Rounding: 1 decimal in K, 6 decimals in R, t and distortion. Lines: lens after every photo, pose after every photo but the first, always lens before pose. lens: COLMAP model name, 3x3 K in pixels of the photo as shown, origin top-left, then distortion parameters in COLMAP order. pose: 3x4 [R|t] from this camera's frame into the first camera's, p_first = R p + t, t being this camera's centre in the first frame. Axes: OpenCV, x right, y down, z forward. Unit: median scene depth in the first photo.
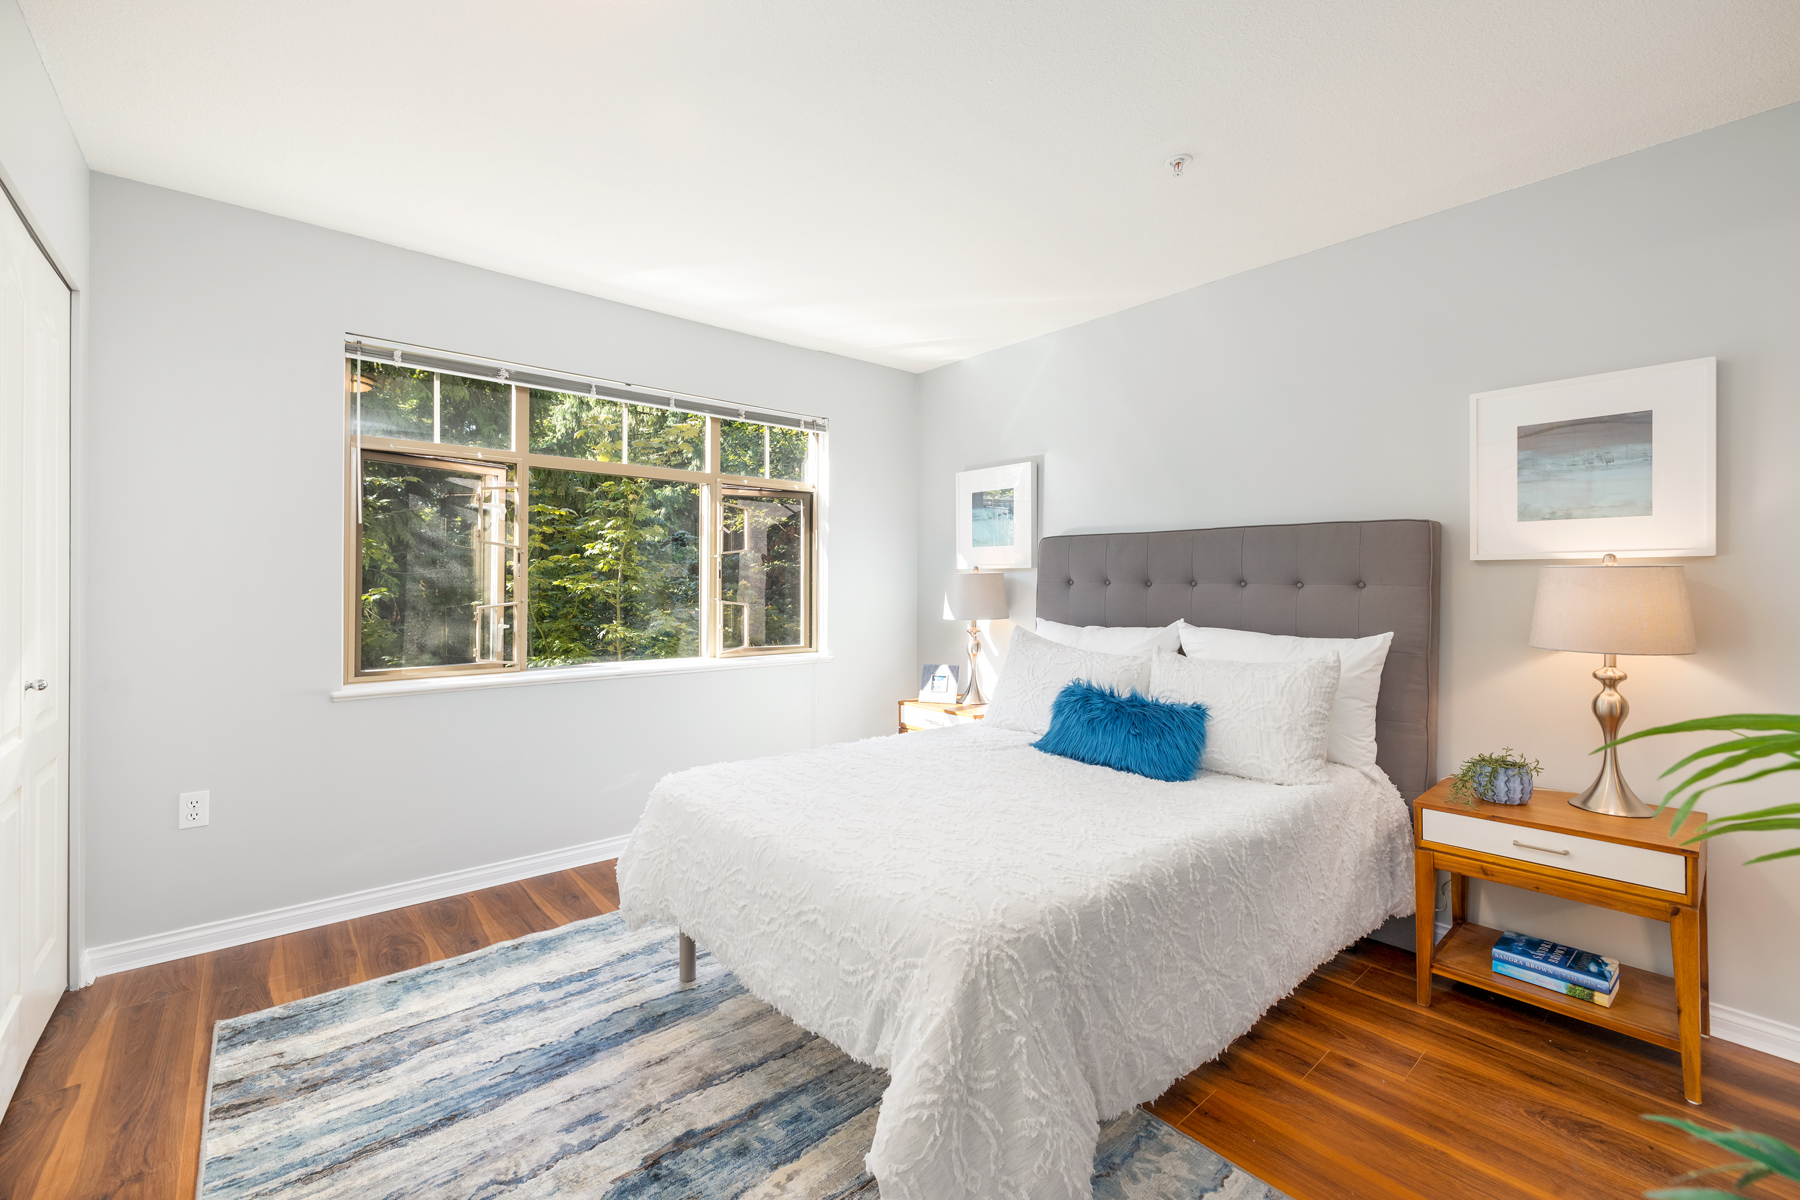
lens RADIAL K [[763.8, 0, 901.3], [0, 763.8, 579.8], [0, 0, 1]] dist [0.000830, 0.000241]
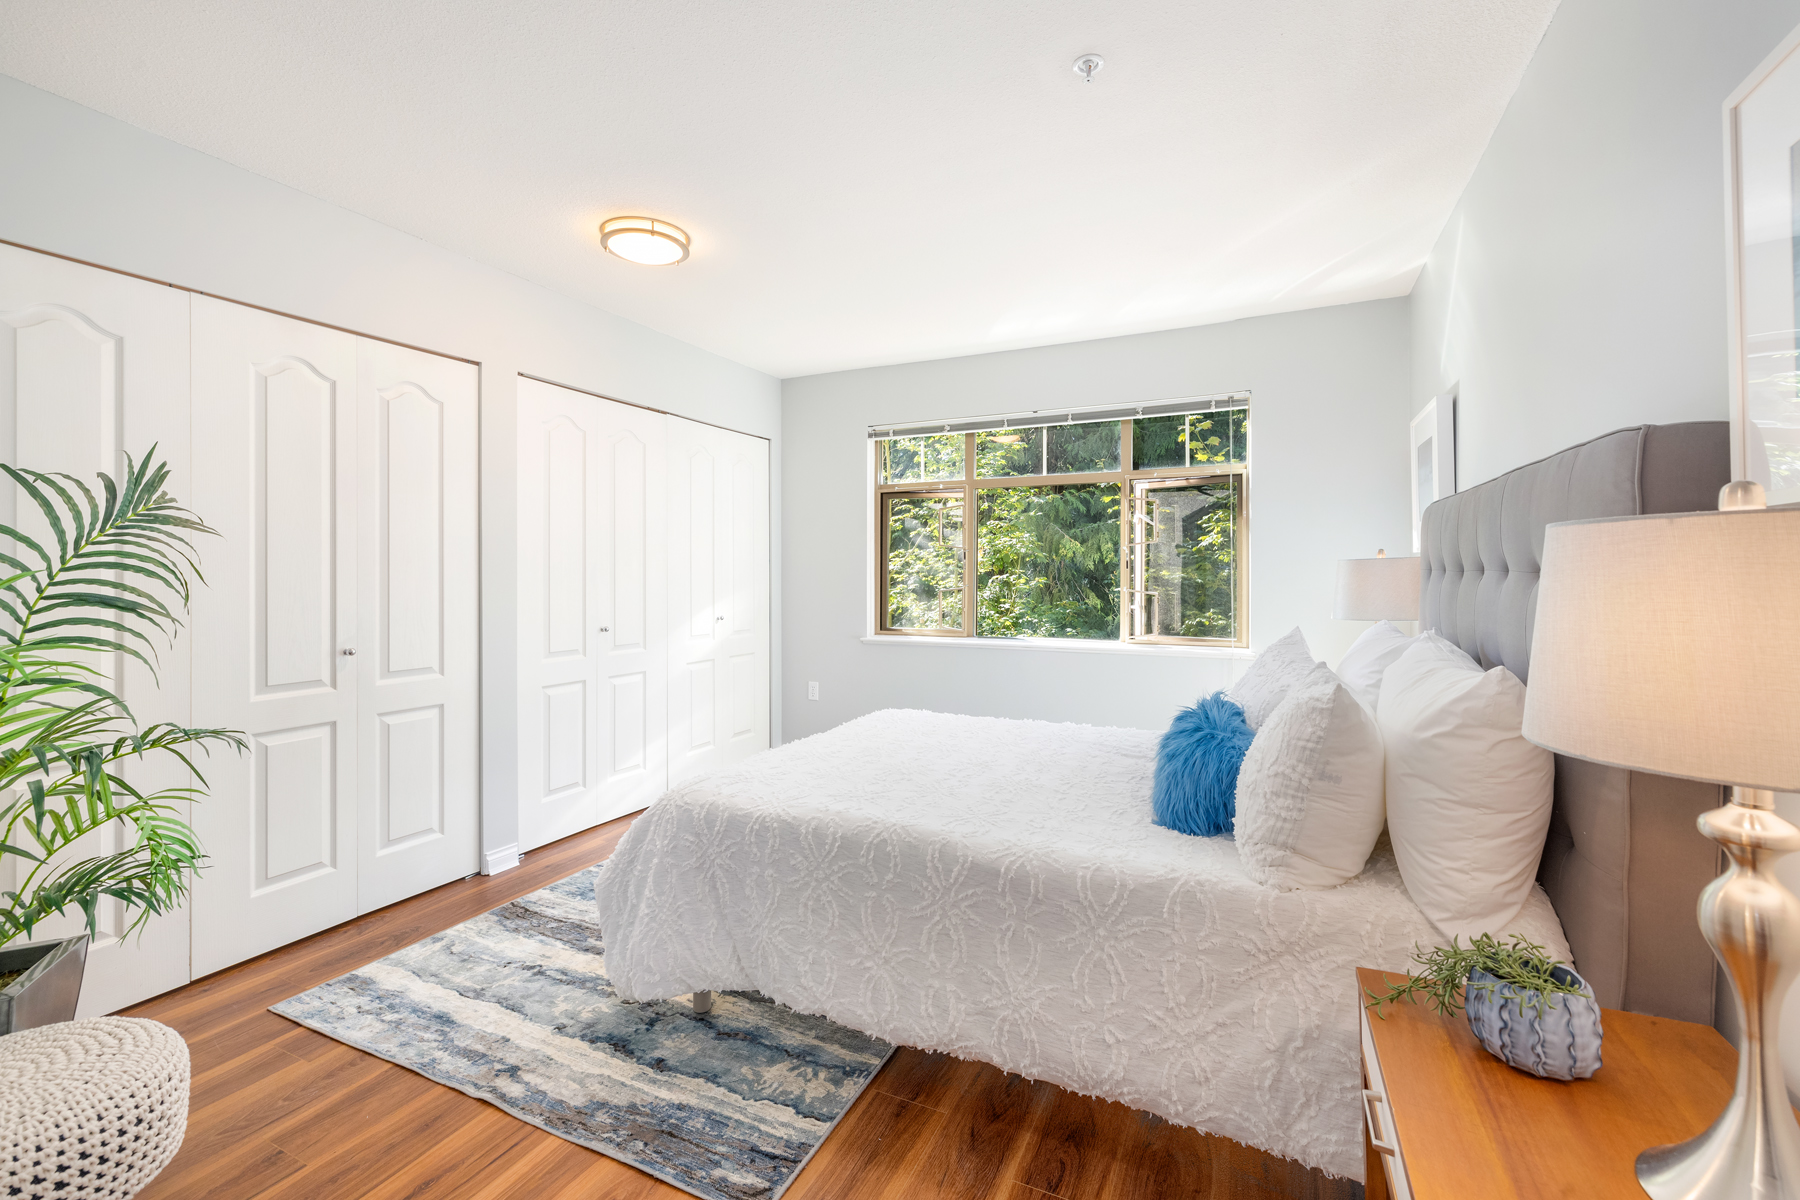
lens RADIAL K [[763.8, 0, 901.3], [0, 763.8, 579.8], [0, 0, 1]] dist [0.000830, 0.000241]
pose [[0.388035, 0.001213, -0.921644, 0.951527], [0.009842, 0.999937, 0.005460, 0.006816], [0.921592, -0.011189, 0.387999, 0.451016]]
